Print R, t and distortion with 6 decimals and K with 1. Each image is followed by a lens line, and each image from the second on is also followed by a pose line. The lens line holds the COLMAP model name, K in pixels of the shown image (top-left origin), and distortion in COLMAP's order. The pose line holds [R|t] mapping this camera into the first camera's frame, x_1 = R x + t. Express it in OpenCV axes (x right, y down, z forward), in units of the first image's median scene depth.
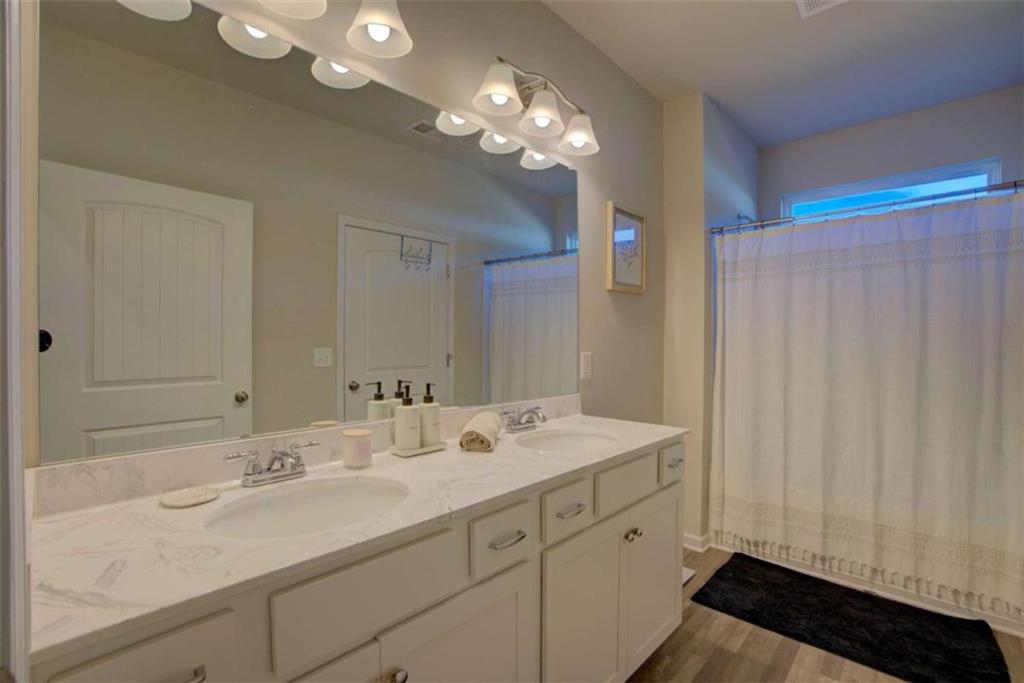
lens RADIAL K [[476.5, 0, 512.0], [0, 476.5, 341.5], [0, 0, 1]] dist [-0.000821, -0.000042]
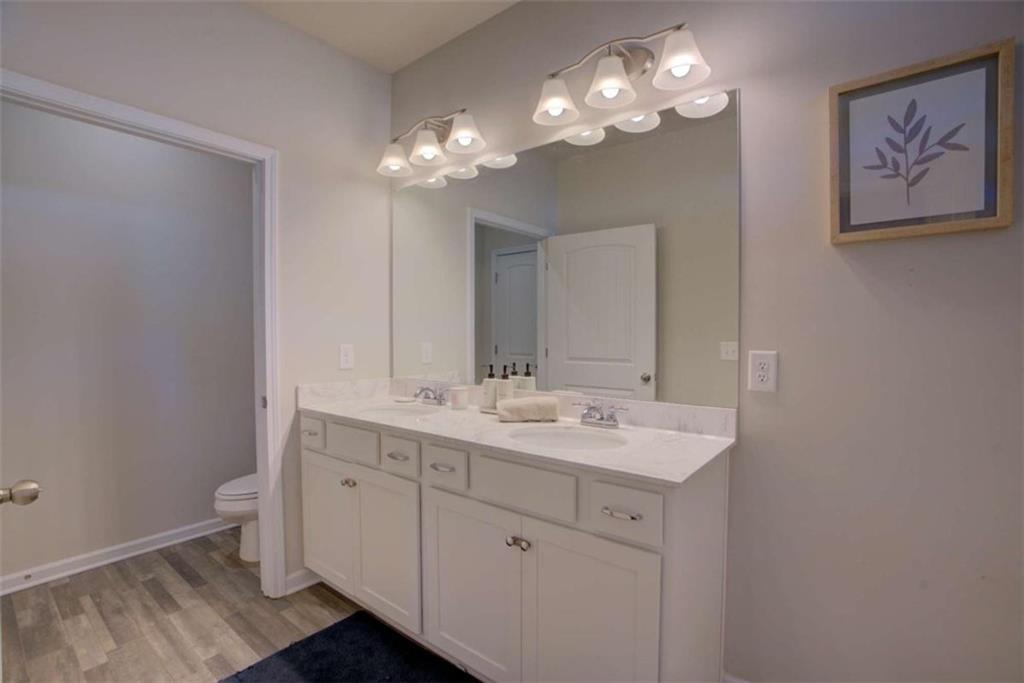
lens RADIAL K [[466.3, 0, 512.0], [0, 466.3, 341.5], [0, 0, 1]] dist [0.000013, -0.000006]
pose [[0.098258, 0.014883, -0.995050, 0.921866], [0.001884, 0.999884, 0.015141, -0.001320], [0.995159, -0.003363, 0.098218, 0.714676]]
